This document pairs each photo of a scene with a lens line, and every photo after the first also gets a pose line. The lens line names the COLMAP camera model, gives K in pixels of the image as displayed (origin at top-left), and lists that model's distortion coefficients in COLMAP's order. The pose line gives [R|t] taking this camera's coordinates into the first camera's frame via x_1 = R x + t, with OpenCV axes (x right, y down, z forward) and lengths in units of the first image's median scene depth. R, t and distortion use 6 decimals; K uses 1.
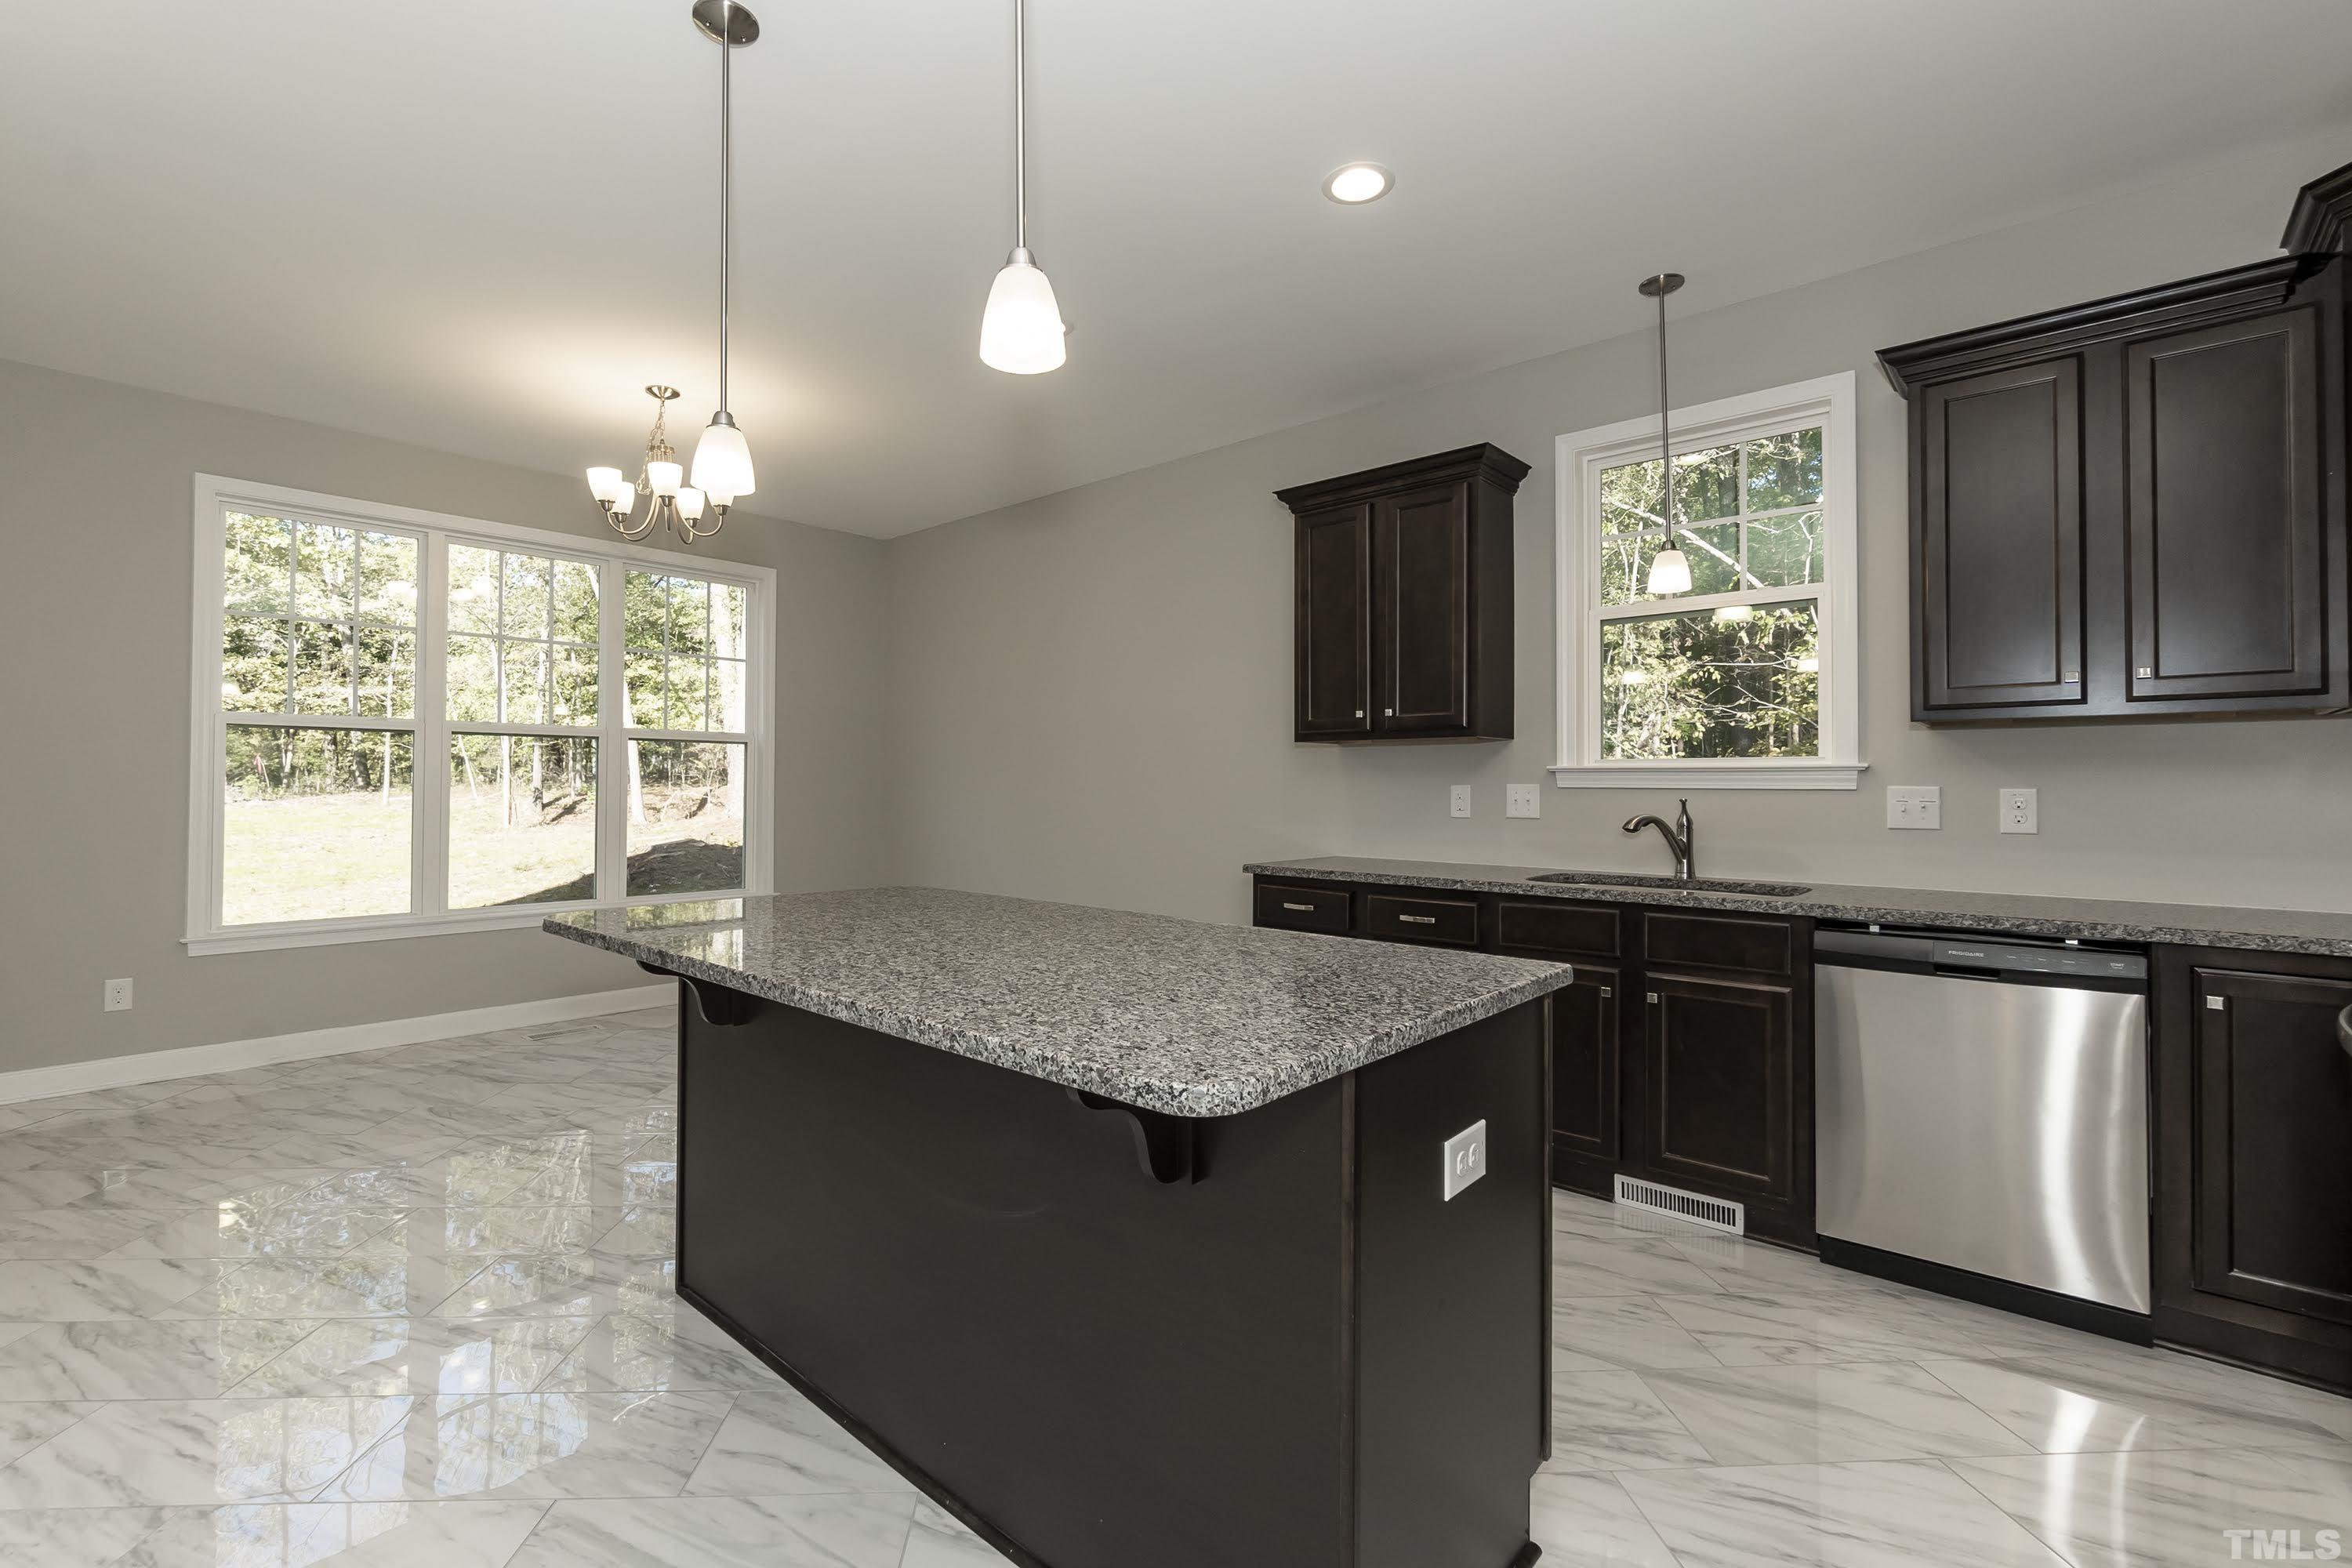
lens RADIAL K [[1032.1, 0, 1158.9], [0, 1032.1, 773.1], [0, 0, 1]] dist [-0.002964, 0.000609]
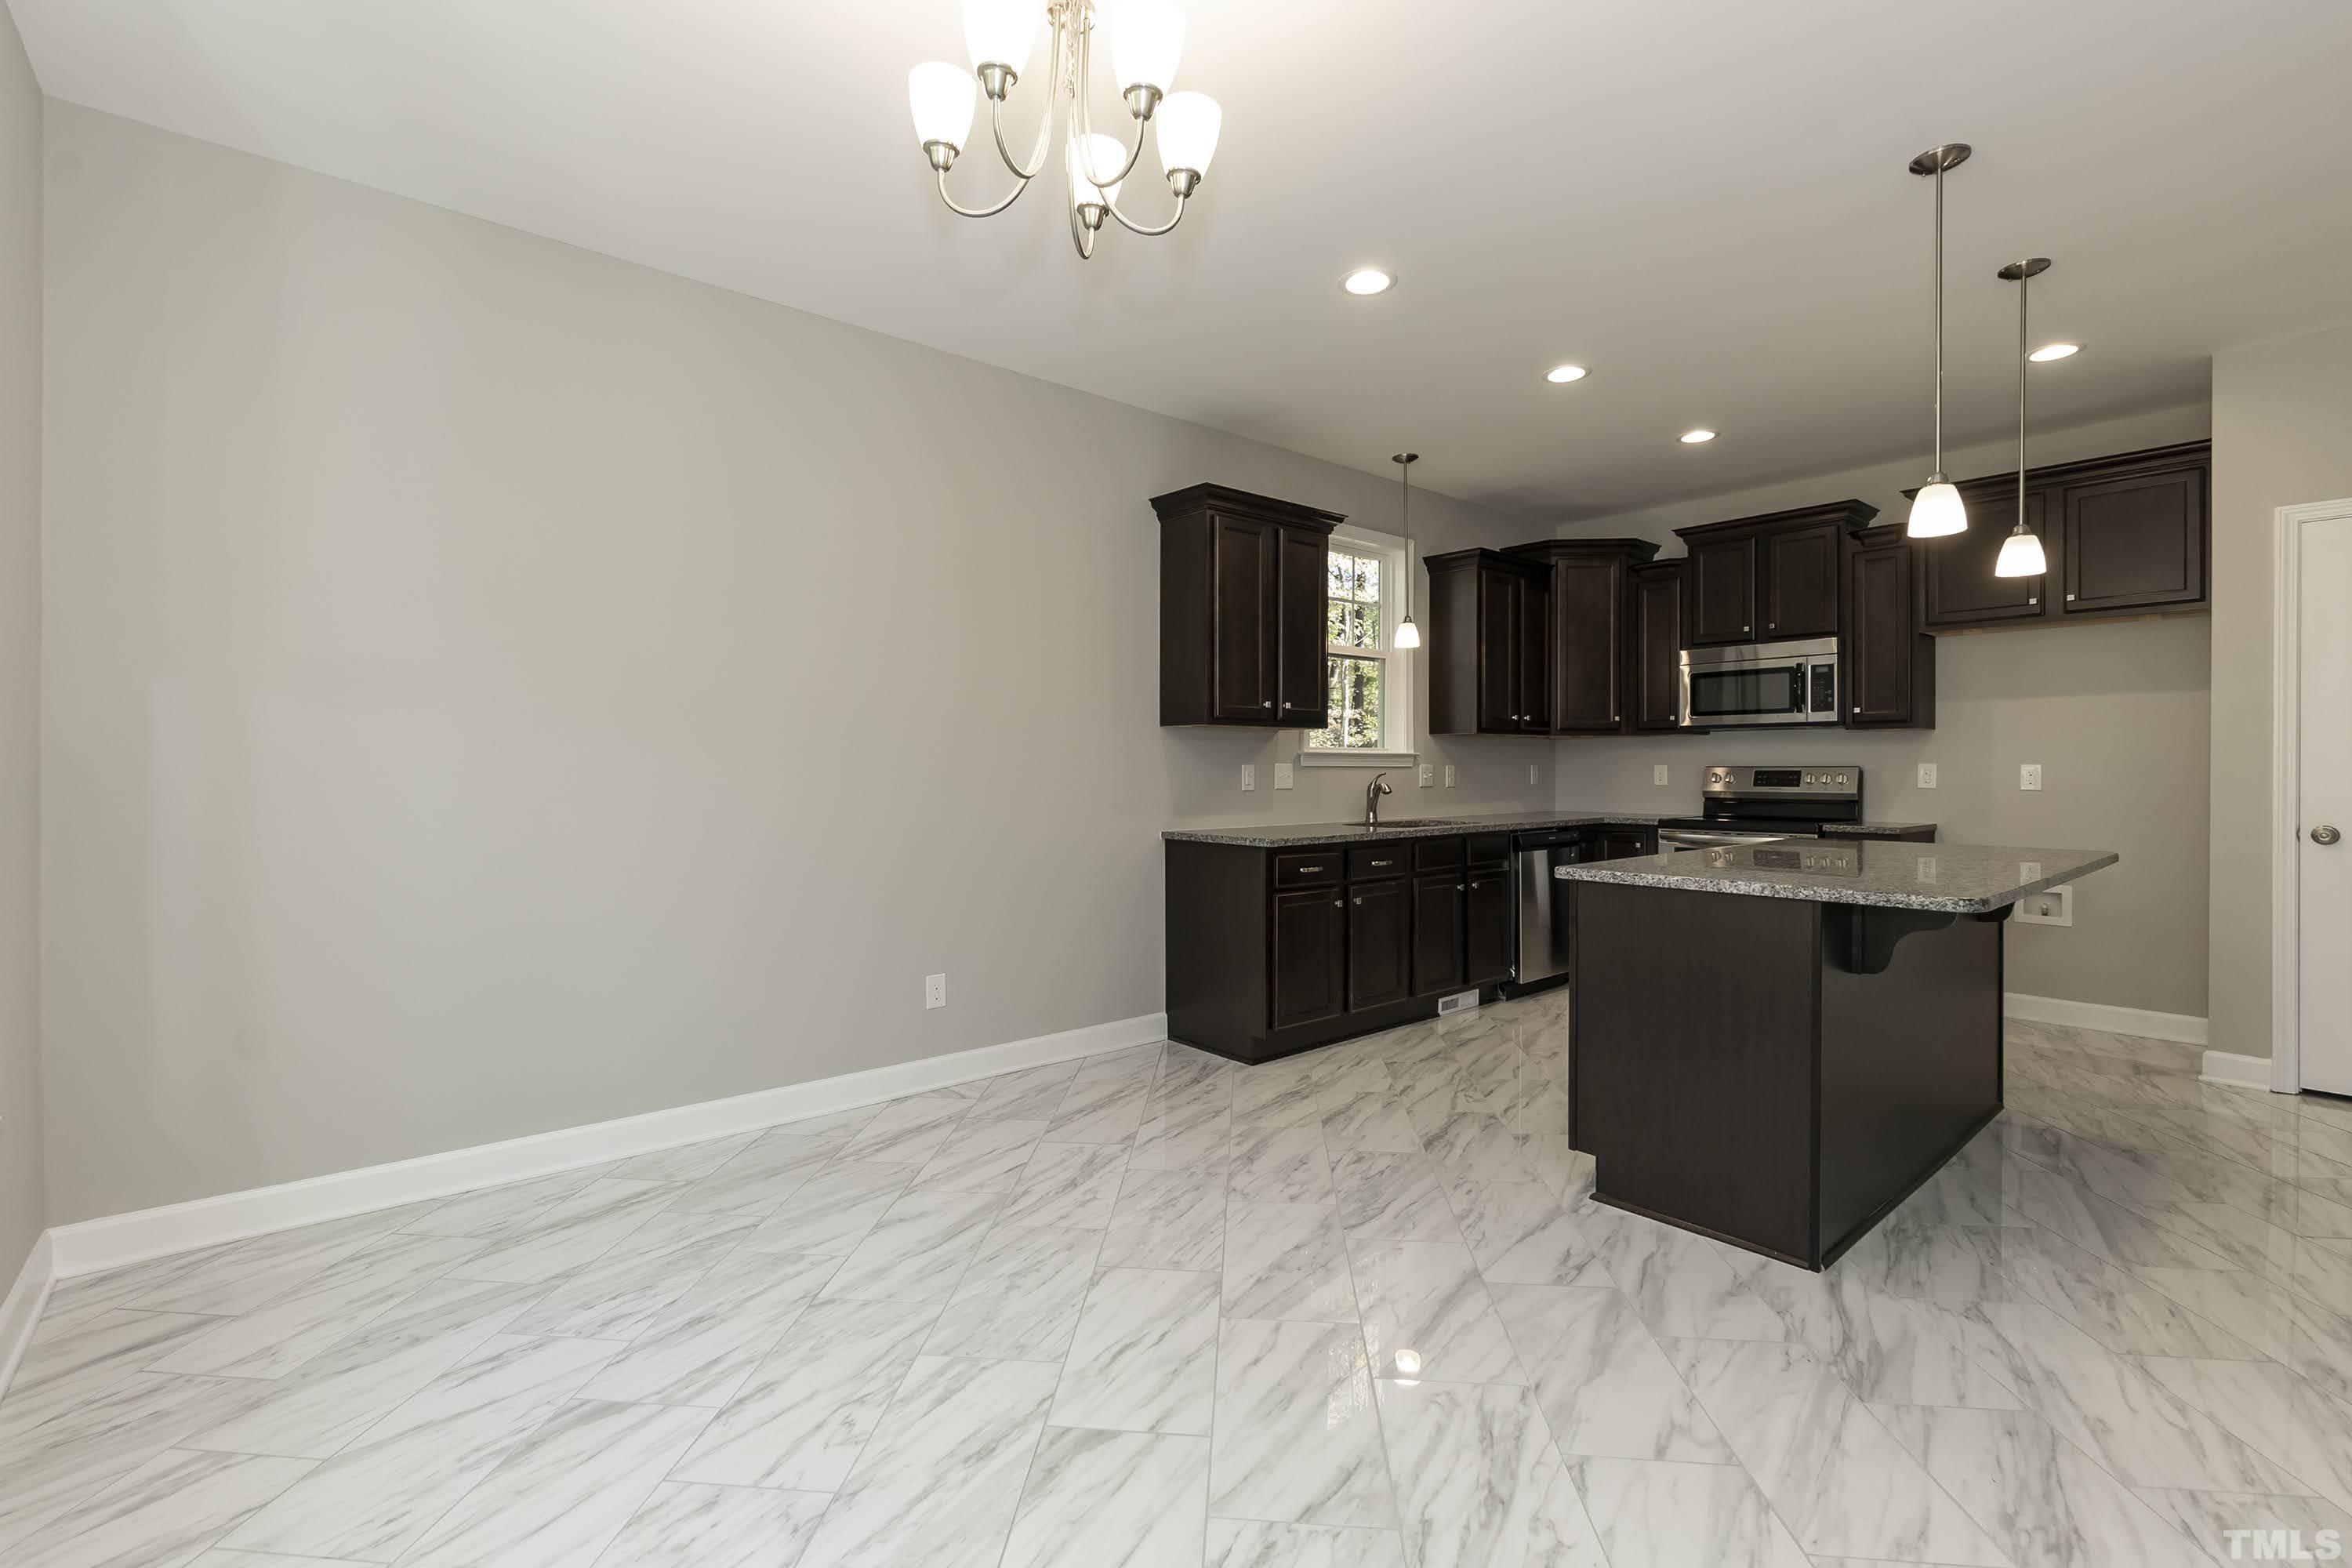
lens RADIAL K [[1032.1, 0, 1158.9], [0, 1032.1, 773.1], [0, 0, 1]] dist [-0.002964, 0.000609]
pose [[0.131838, -0.008953, 0.991231, -1.115821], [-0.009945, 0.999897, 0.010354, 0.011534], [-0.991221, -0.011223, 0.131735, 1.096071]]
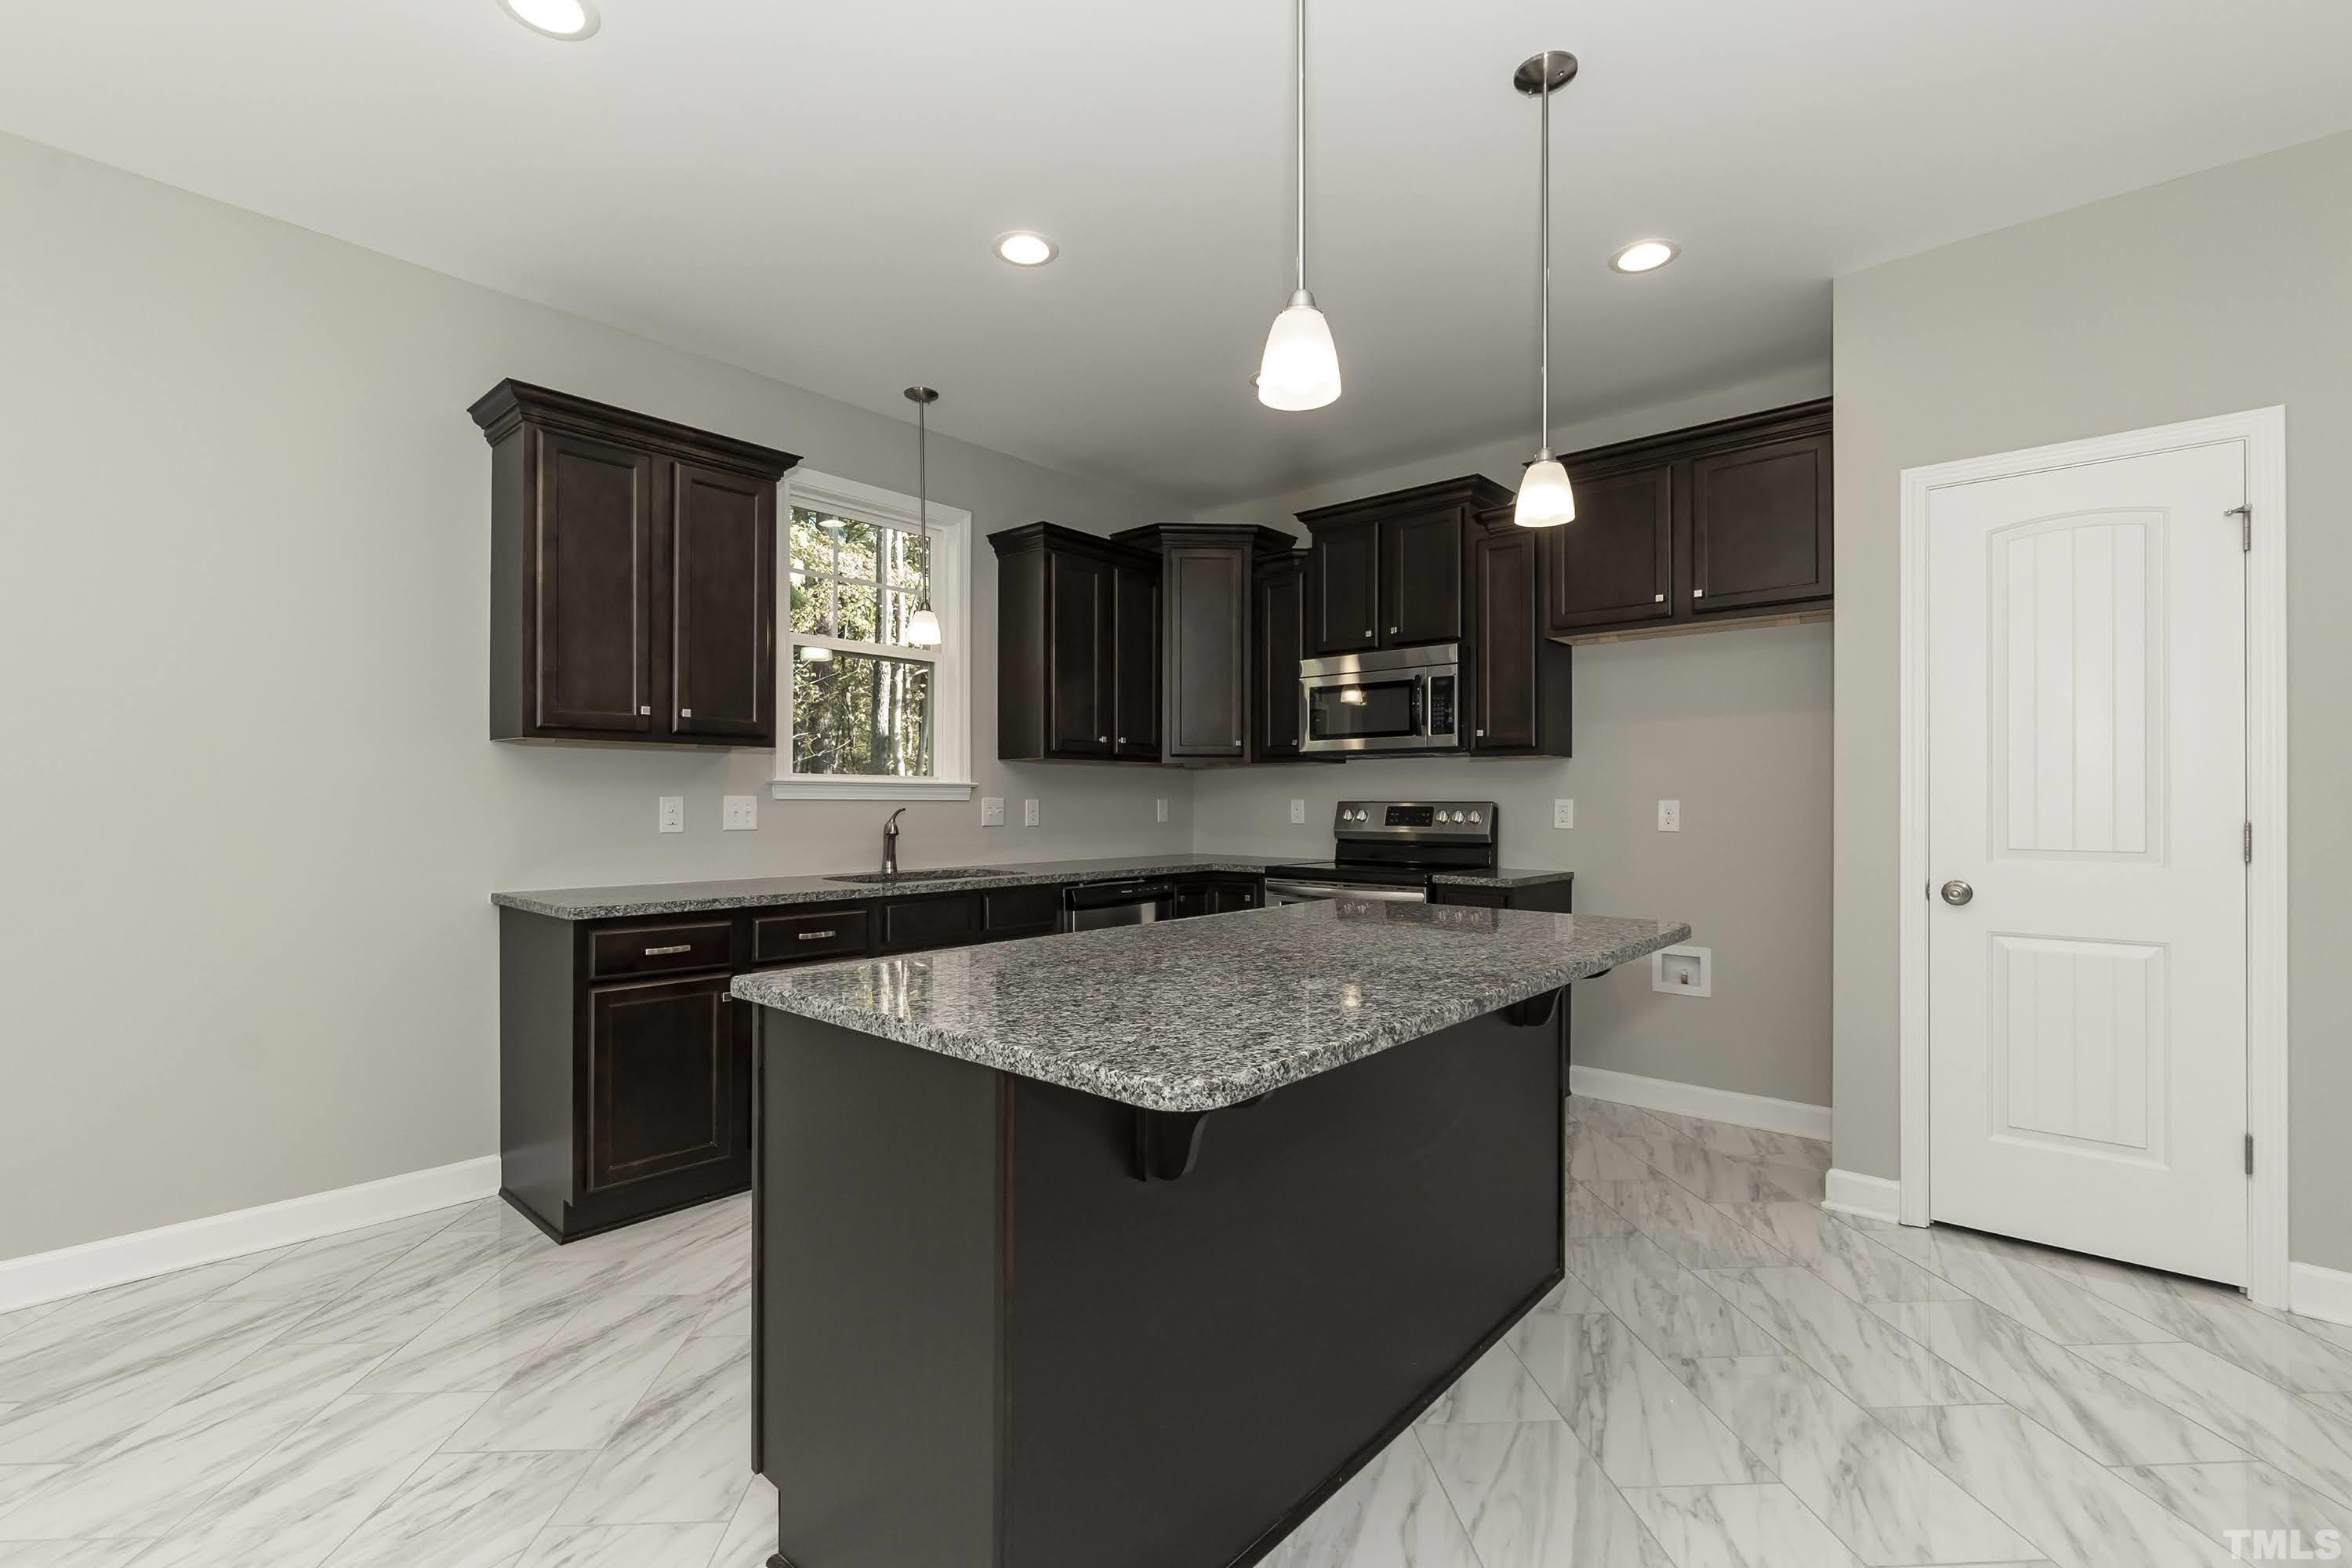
lens RADIAL K [[1030.1, 0, 1152.7], [0, 1030.1, 800.0], [0, 0, 1]] dist [-0.006048, 0.000075]
pose [[-0.007582, -0.002552, 0.999968, -0.708977], [-0.014344, 0.999894, 0.002443, 0.007238], [-0.999868, -0.014325, -0.007618, 0.681824]]
